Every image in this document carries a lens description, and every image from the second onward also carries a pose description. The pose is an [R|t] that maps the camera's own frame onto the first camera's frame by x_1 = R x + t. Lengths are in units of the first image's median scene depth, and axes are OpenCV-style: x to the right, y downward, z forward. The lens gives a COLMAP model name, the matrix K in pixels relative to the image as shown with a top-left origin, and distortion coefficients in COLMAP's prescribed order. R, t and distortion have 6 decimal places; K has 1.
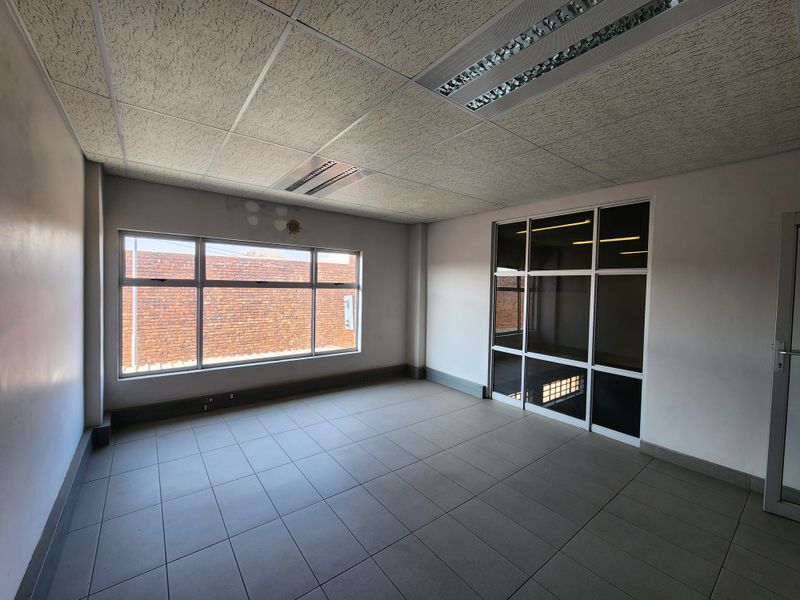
lens RADIAL K [[326.0, 0, 401.3], [0, 326.0, 295.4], [0, 0, 1]] dist [0.000949, -0.000384]
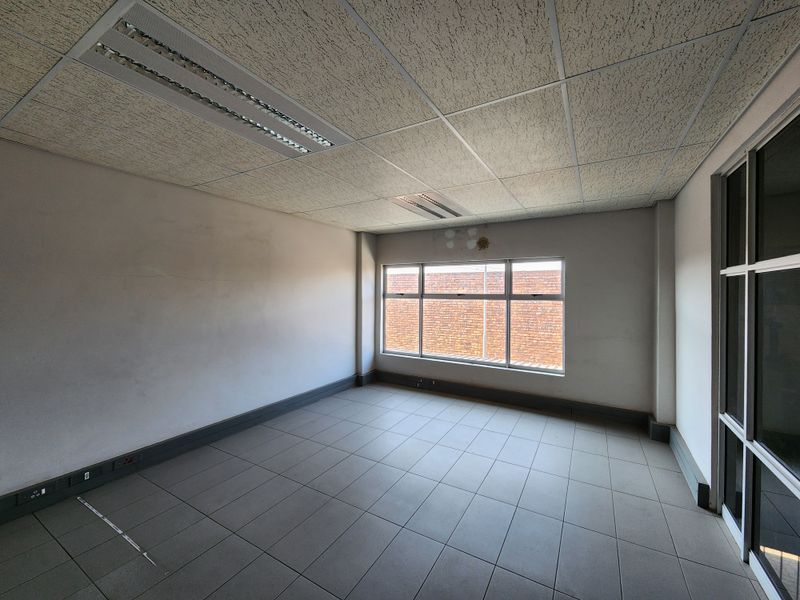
lens RADIAL K [[326.0, 0, 399.5], [0, 326.0, 294.1], [0, 0, 1]] dist [0.000949, -0.000384]
pose [[0.377851, -0.016492, -0.925720, 0.575495], [-0.030111, 0.999094, -0.030090, 0.000820], [0.925377, 0.039244, 0.377012, 0.337284]]
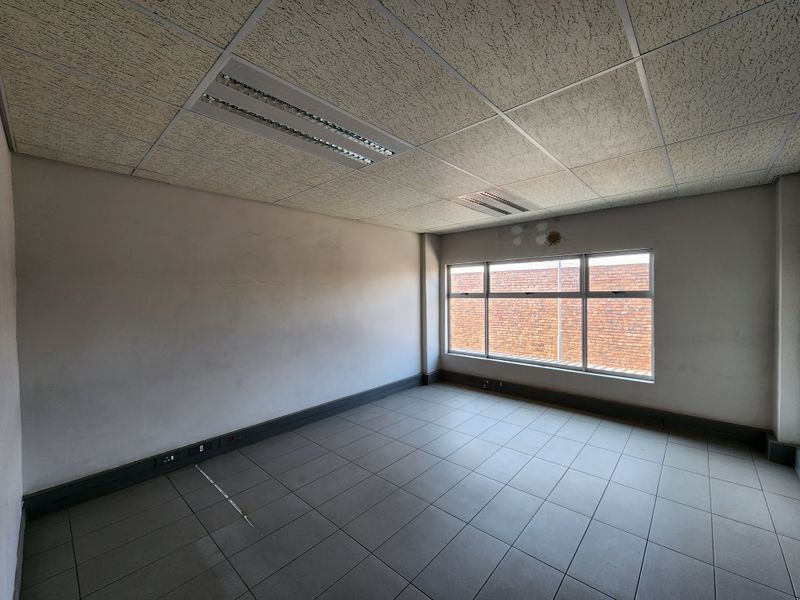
lens RADIAL K [[326.0, 0, 395.5], [0, 326.0, 297.7], [0, 0, 1]] dist [0.000949, -0.000384]
pose [[0.172725, -0.010484, -0.984914, 0.593044], [-0.018340, 0.999736, -0.013858, -0.000027], [0.984799, 0.020457, 0.172487, 0.338726]]
